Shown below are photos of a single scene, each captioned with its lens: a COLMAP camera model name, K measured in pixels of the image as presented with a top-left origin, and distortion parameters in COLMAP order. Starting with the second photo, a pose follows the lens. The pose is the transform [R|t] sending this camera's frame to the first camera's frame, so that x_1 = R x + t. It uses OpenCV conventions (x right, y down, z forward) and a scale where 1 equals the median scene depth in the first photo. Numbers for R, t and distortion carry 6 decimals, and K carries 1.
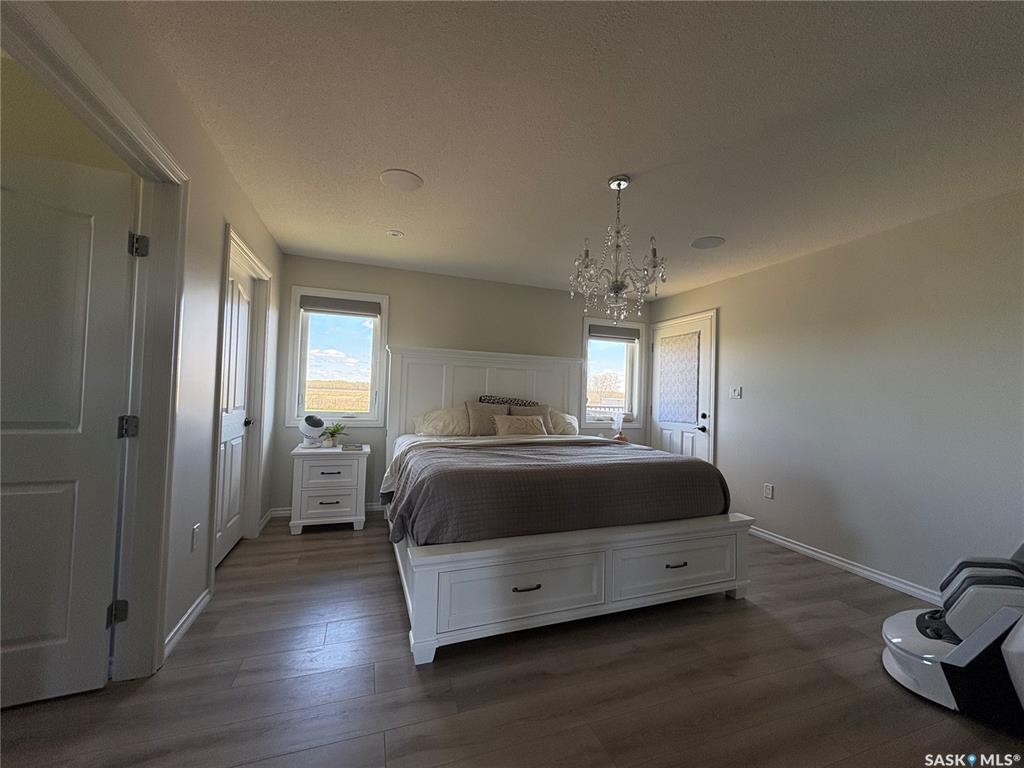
lens RADIAL K [[408.1, 0, 511.5], [0, 408.1, 381.7], [0, 0, 1]] dist [0.002031, 0.000096]
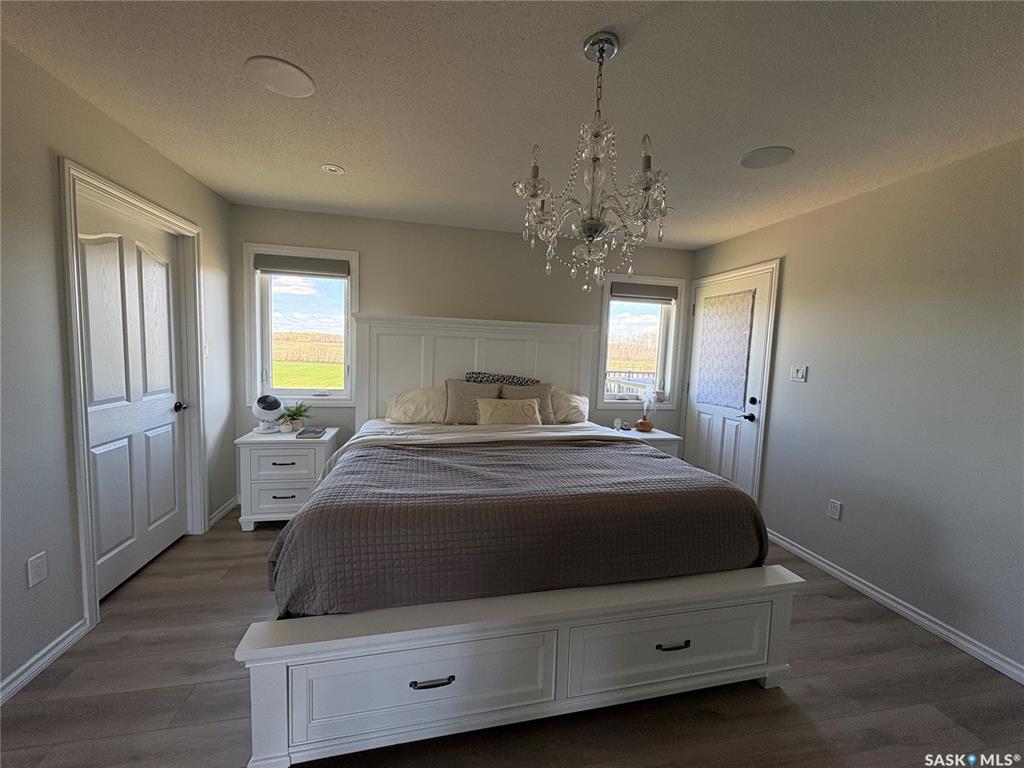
lens RADIAL K [[408.1, 0, 511.5], [0, 408.1, 382.2], [0, 0, 1]] dist [0.002031, 0.000096]
pose [[0.991379, 0.015043, -0.130158, 0.137573], [-0.001100, 0.994308, 0.106542, -0.038984], [0.131020, -0.105480, 0.985752, 0.212149]]
